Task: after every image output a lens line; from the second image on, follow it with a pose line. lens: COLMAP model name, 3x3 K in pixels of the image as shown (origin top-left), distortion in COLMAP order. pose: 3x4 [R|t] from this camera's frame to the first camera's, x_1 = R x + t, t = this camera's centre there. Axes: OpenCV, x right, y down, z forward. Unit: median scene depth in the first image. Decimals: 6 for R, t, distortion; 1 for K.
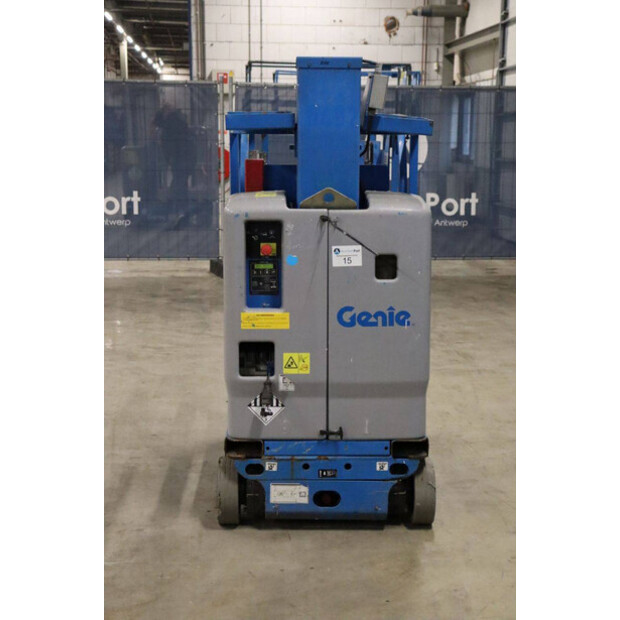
lens RADIAL K [[1076.2, 0, 304.9], [0, 1076.2, 314.0], [0, 0, 1]] dist [0.215708, 0.000000]
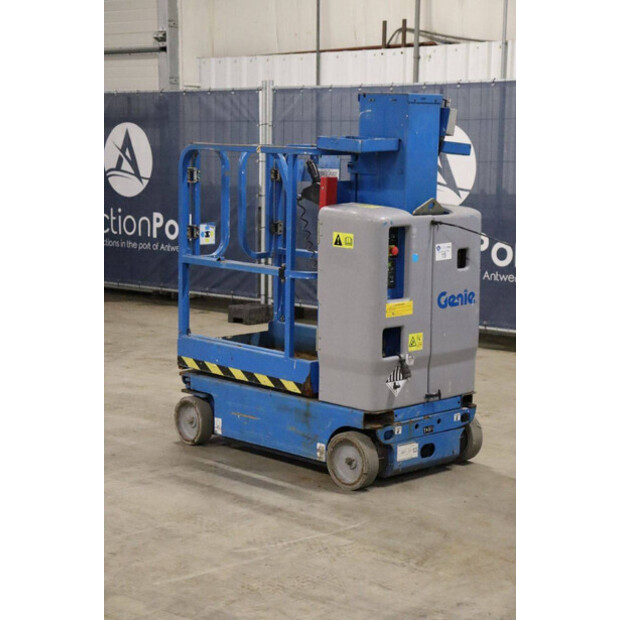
lens RADIAL K [[1275.2, 0, 311.6], [0, 1275.2, 308.2], [0, 0, 1]] dist [0.337173, 0.000000]
pose [[0.726084, -0.088643, 0.681868, -1.074916], [0.100854, 0.994660, 0.021912, -0.035807], [-0.680169, 0.052860, 0.731147, 0.016209]]
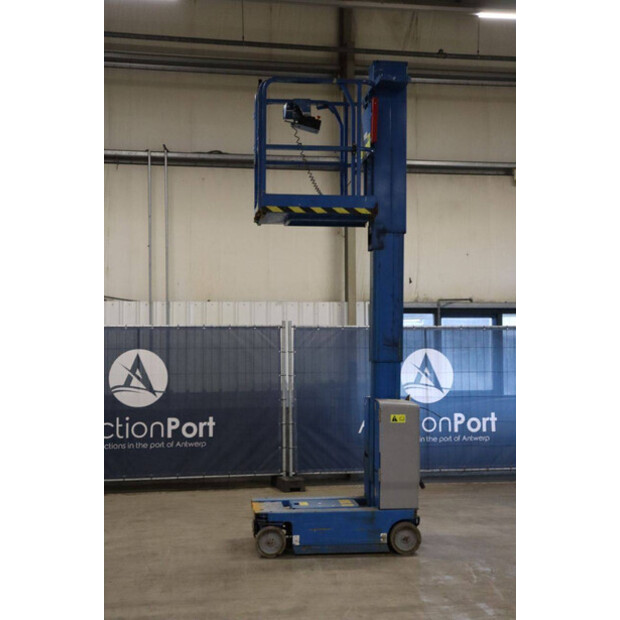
lens RADIAL K [[896.4, 0, 319.0], [0, 896.4, 309.7], [0, 0, 1]] dist [0.090884, 0.000000]
pose [[-0.102525, 0.037833, 0.994011, -1.944195], [0.153048, 0.987978, -0.021817, -0.286611], [-0.982886, 0.149894, -0.107083, 1.356938]]
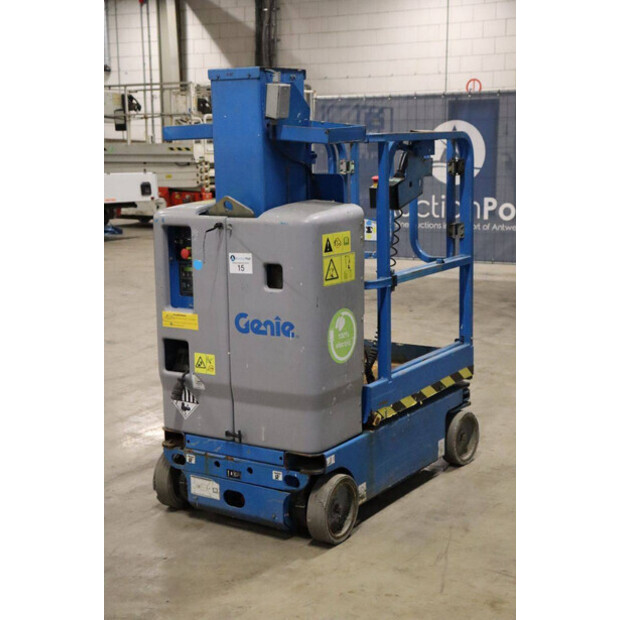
lens RADIAL K [[1031.7, 0, 305.8], [0, 1031.7, 309.2], [0, 0, 1]] dist [0.185280, 0.000000]
pose [[0.827036, 0.074935, -0.557133, 0.622823], [-0.070791, 0.997069, 0.029022, -0.042439], [0.557675, 0.015438, 0.829916, 0.222574]]
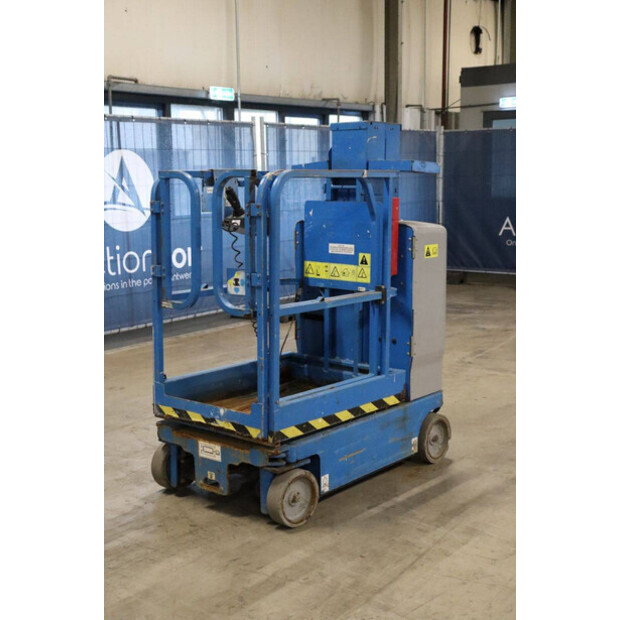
lens RADIAL K [[903.7, 0, 319.9], [0, 903.7, 312.8], [0, 0, 1]] dist [0.083161, 0.000000]
pose [[-0.767276, -0.100694, 0.633363, -0.699818], [0.099492, 0.956950, 0.272667, -0.327379], [-0.633553, 0.272225, -0.724227, 1.963906]]
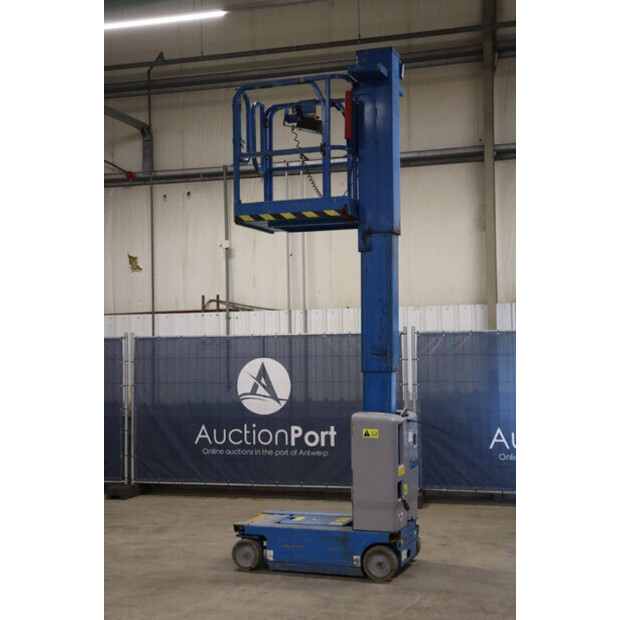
lens RADIAL K [[955.9, 0, 313.9], [0, 955.9, 305.7], [0, 0, 1]] dist [0.150286, 0.000000]
pose [[0.362045, 0.036489, 0.931446, -1.875775], [0.156584, 0.982654, -0.099358, -0.152368], [-0.918915, 0.181822, 0.350051, 0.423605]]
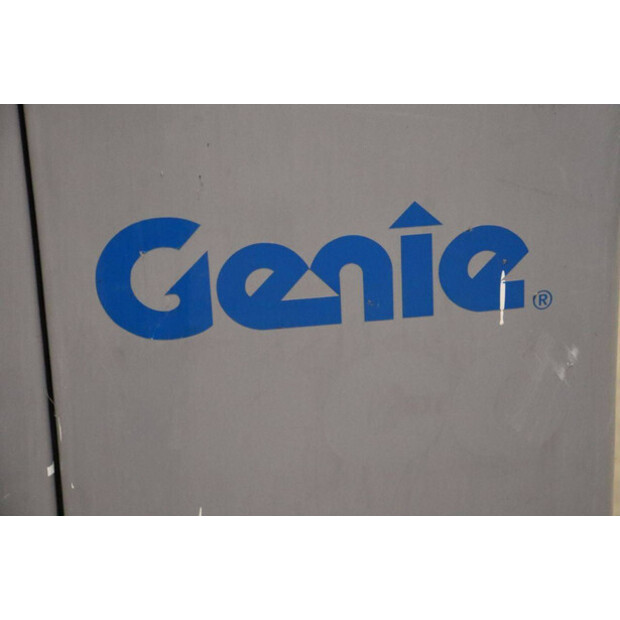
lens RADIAL K [[1344.7, 0, 312.6], [0, 1344.7, 309.7], [0, 0, 1]] dist [0.363550, 0.000000]
pose [[0.993095, -0.062801, 0.099091, 0.041522], [0.047673, 0.987800, 0.148250, -0.022577], [-0.107193, -0.142502, 0.983973, 0.781445]]
